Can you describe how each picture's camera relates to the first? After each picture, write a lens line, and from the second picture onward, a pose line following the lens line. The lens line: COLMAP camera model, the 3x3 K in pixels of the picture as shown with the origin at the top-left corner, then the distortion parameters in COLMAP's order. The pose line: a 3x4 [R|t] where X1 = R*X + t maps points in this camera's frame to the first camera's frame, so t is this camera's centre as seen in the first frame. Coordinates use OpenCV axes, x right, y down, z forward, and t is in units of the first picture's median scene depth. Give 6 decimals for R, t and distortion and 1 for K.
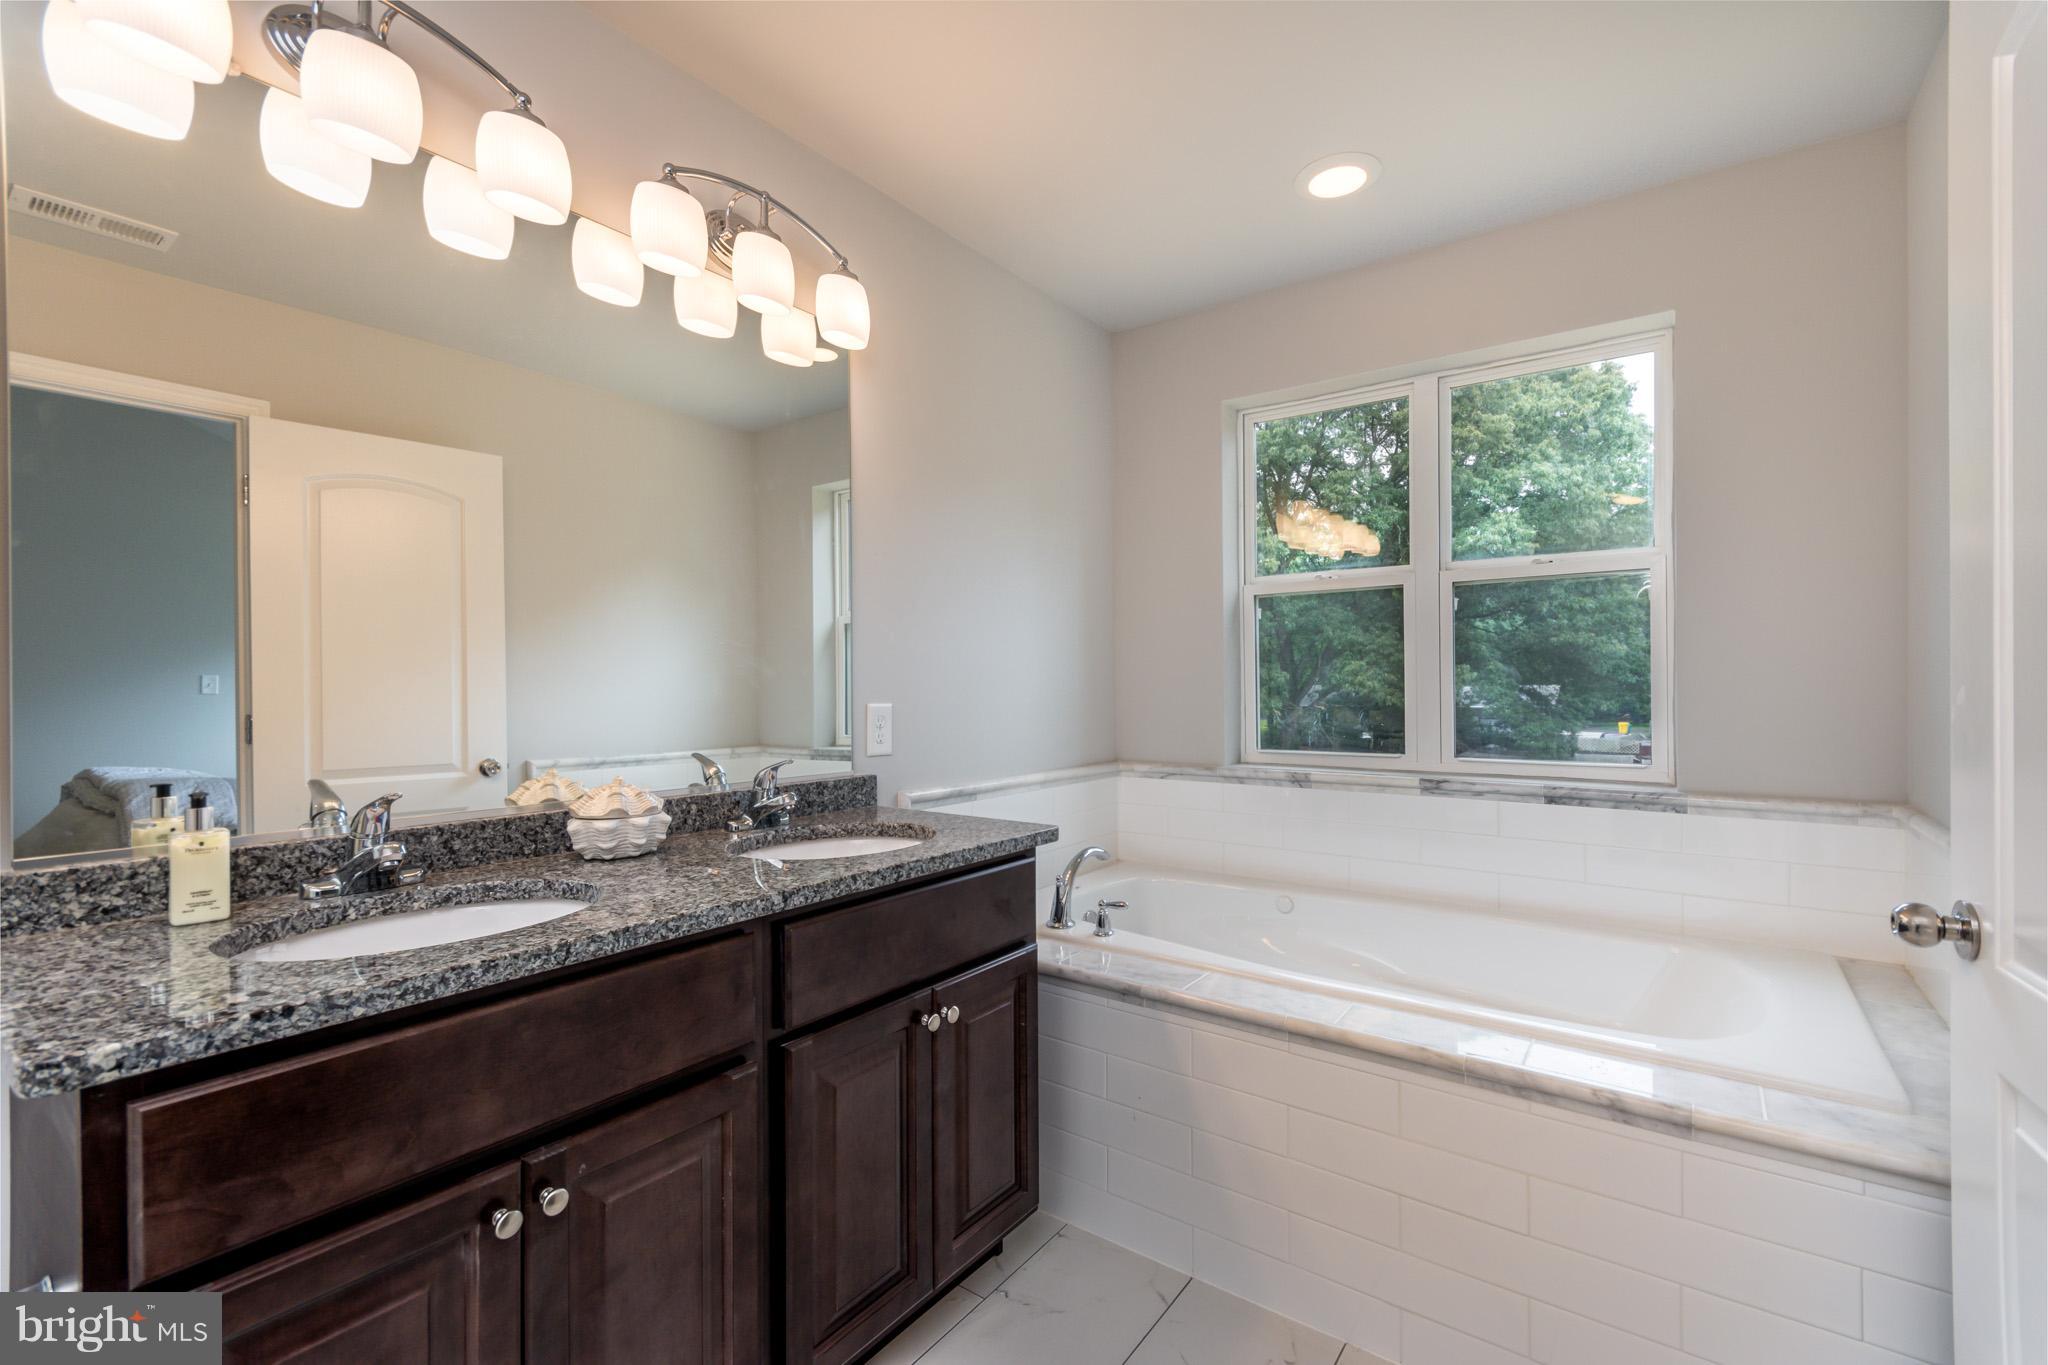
lens RADIAL K [[903.5, 0, 1018.9], [0, 903.5, 687.4], [0, 0, 1]] dist [0.002269, 0.001202]
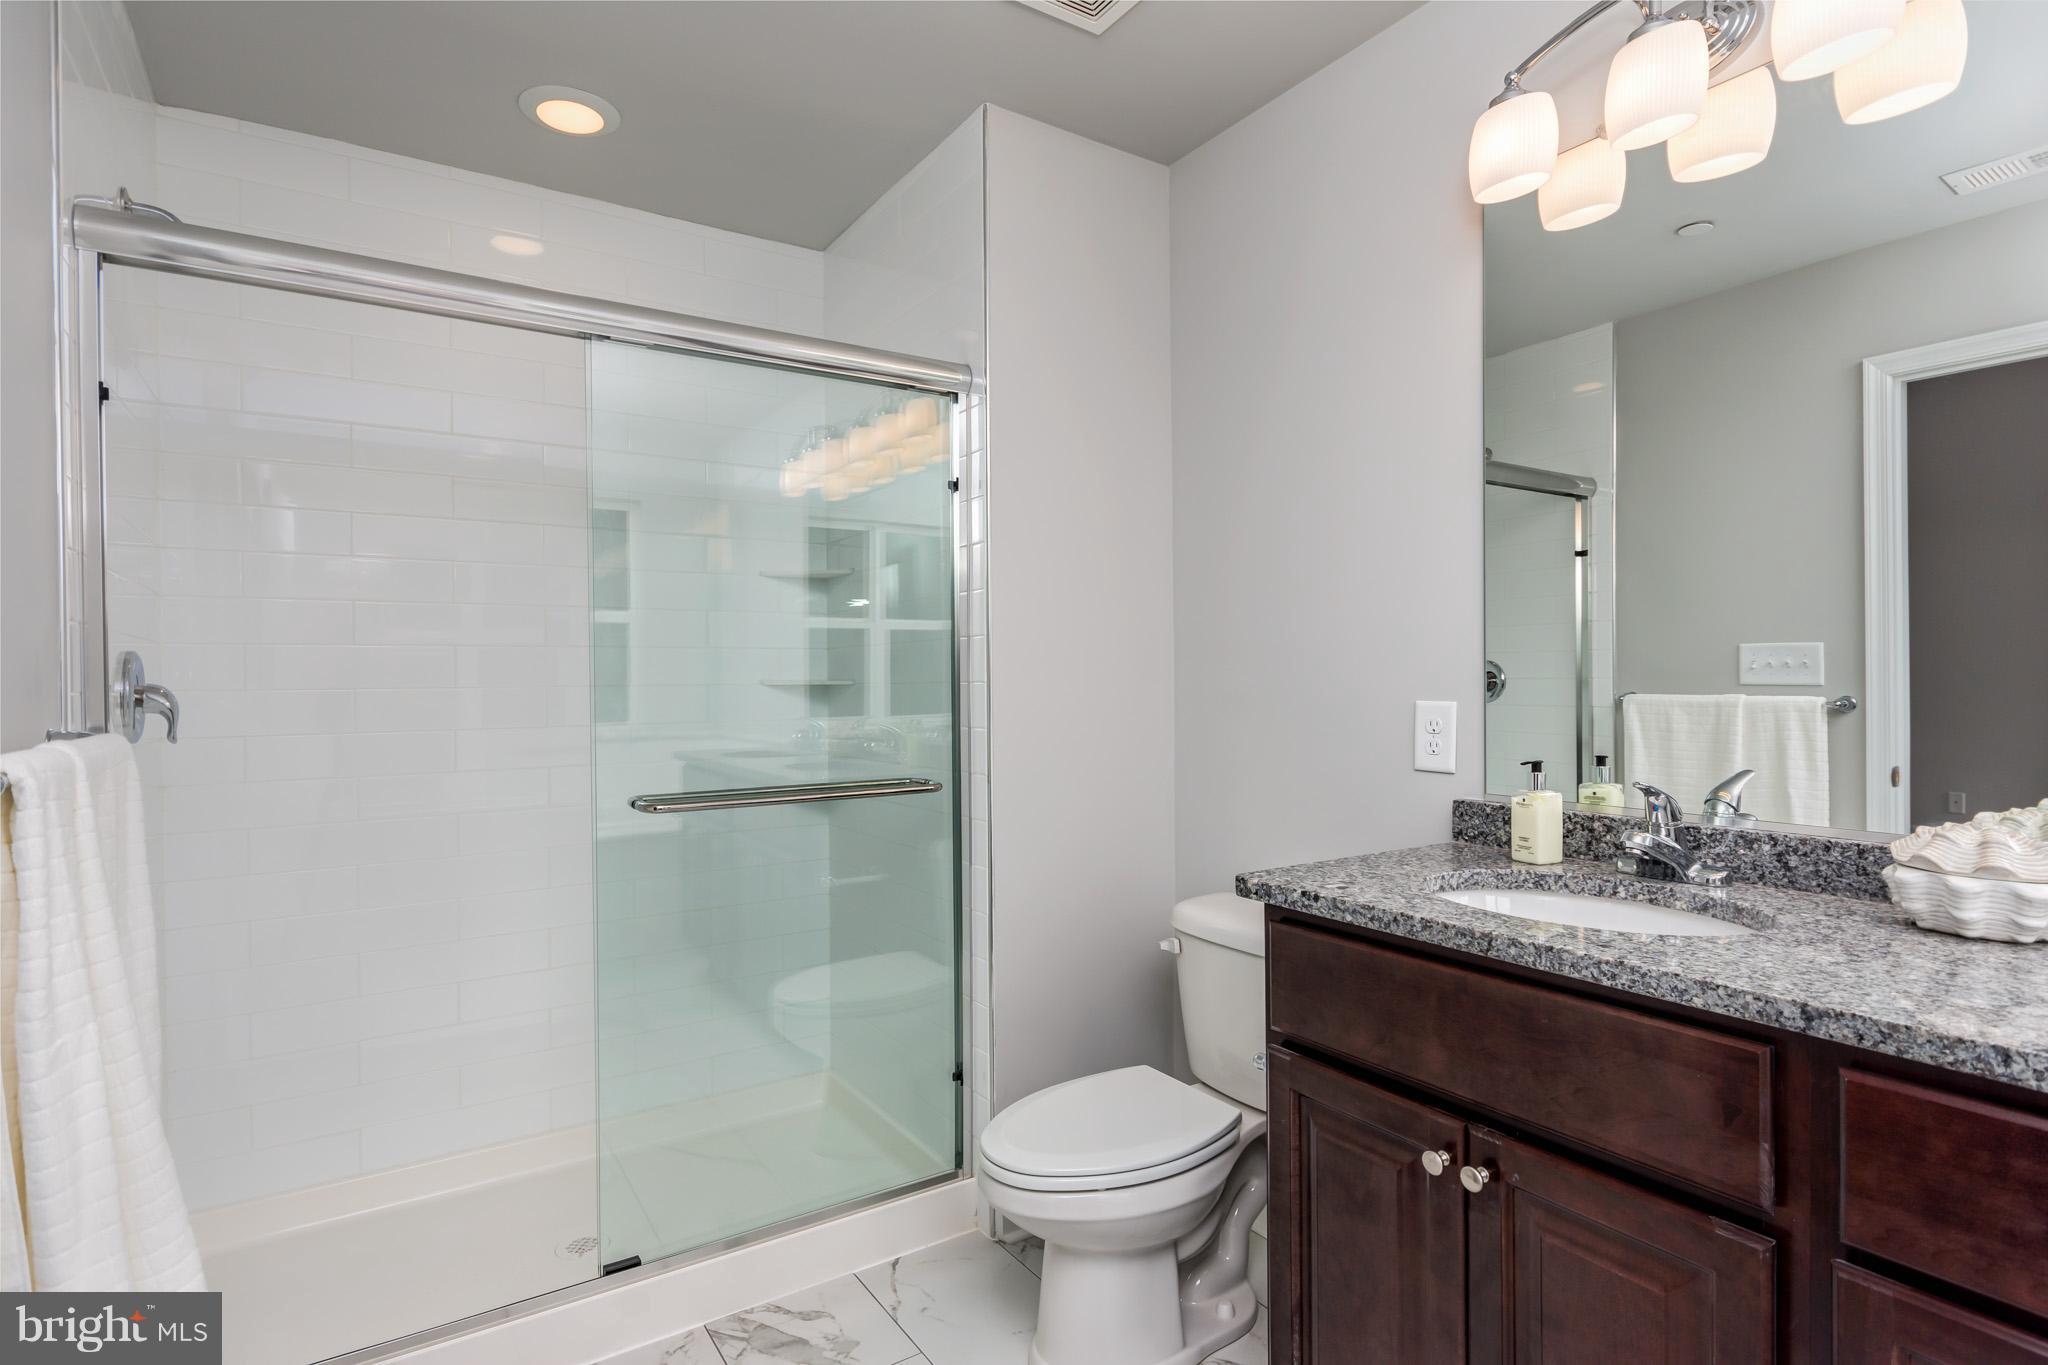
lens RADIAL K [[1039.5, 0, 1020.1], [0, 1039.5, 684.3], [0, 0, 1]] dist [0.006213, -0.000979]
pose [[-0.354677, 0.012920, -0.934900, 0.588986], [0.005485, 0.999916, 0.011737, -0.007892], [0.934973, -0.000965, -0.354718, 0.720291]]
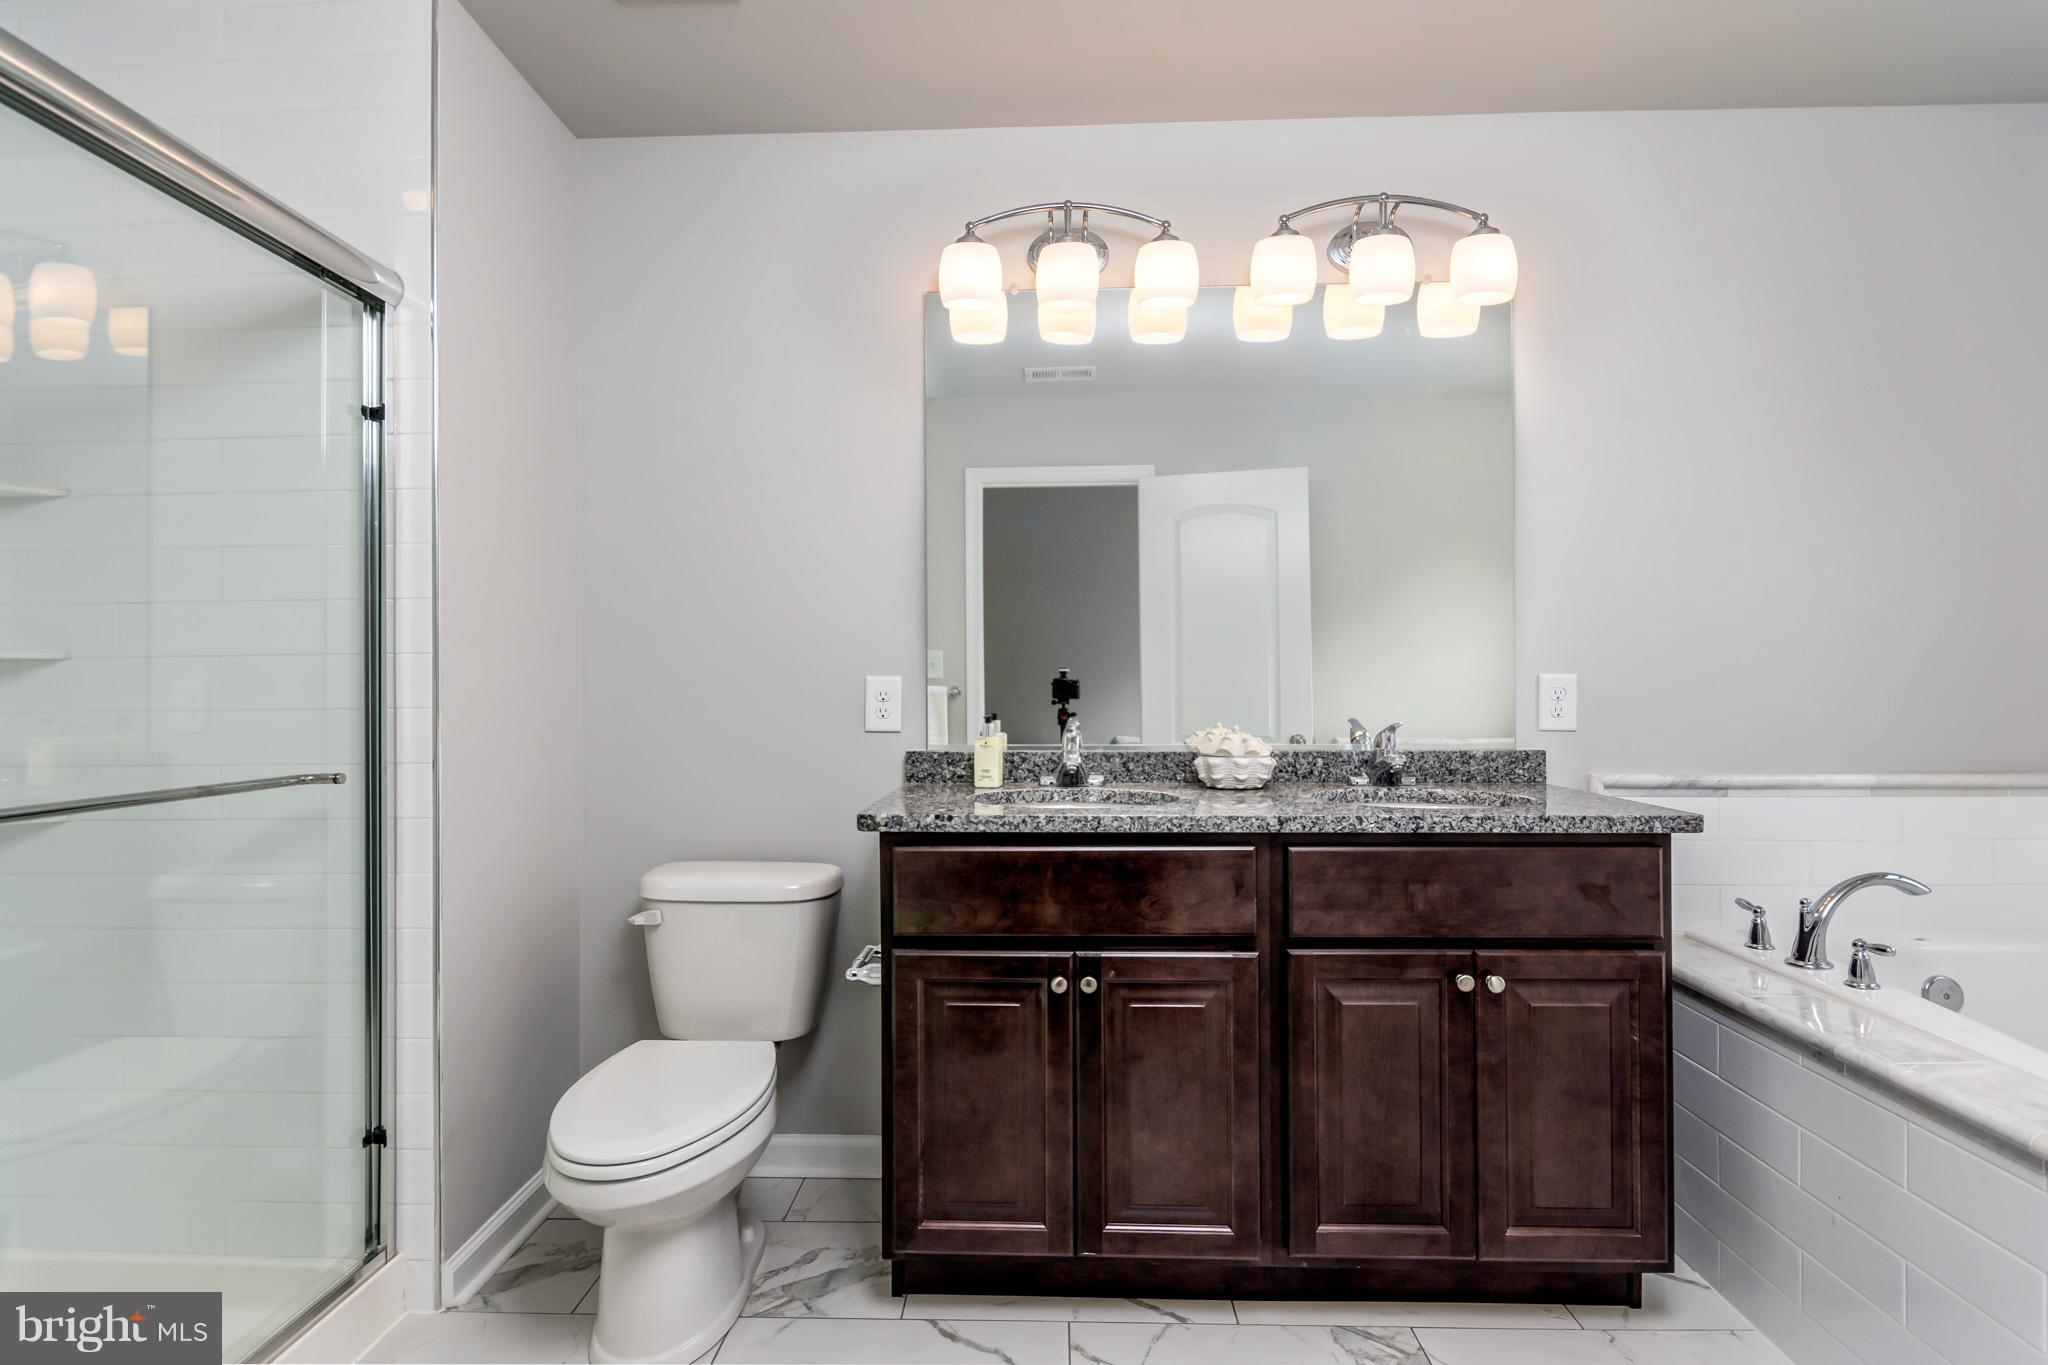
lens RADIAL K [[969.2, 0, 1014.1], [0, 969.2, 682.3], [0, 0, 1]] dist [0.001849, 0.000980]
pose [[0.556956, -0.003394, -0.830535, 0.589504], [-0.001412, 0.999986, -0.005034, 0.053135], [0.830541, 0.003977, 0.556943, -0.007993]]
